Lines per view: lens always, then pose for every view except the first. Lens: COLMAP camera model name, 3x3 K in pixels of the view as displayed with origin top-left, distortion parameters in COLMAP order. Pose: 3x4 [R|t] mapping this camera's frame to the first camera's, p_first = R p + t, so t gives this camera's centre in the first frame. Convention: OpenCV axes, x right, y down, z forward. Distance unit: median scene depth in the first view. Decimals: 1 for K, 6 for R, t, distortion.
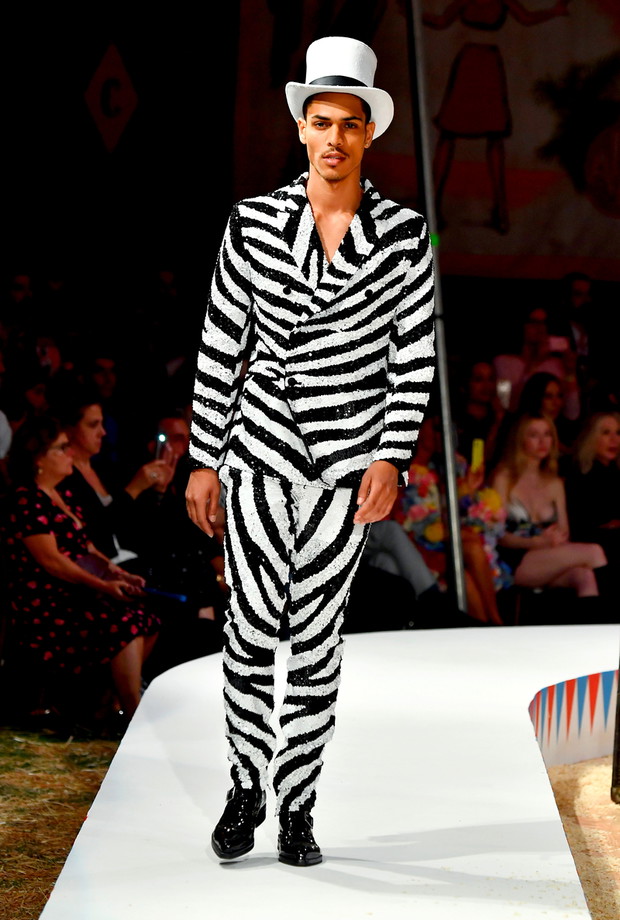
lens RADIAL K [[4586.6, 0, 295.9], [0, 4586.6, 477.9], [0, 0, 1]] dist [1.388628, 0.000000]
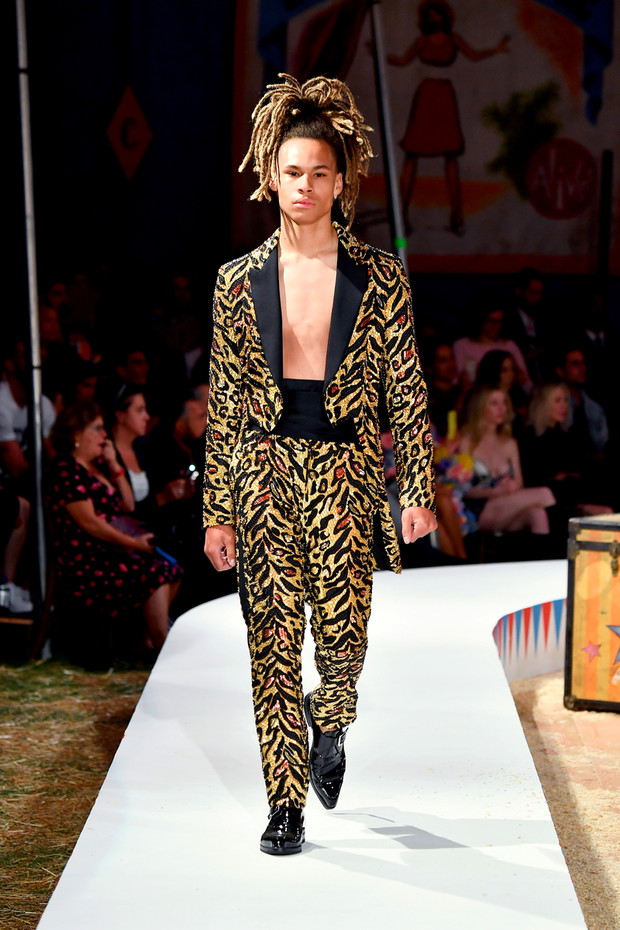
lens RADIAL K [[4262.1, 0, 263.9], [0, 4262.1, 499.0], [0, 0, 1]] dist [1.094555, 0.000000]
pose [[0.999447, -0.033099, 0.003307, -0.011493], [0.033048, 0.999349, 0.014442, -0.002624], [-0.003783, -0.014325, 0.999890, -0.106717]]
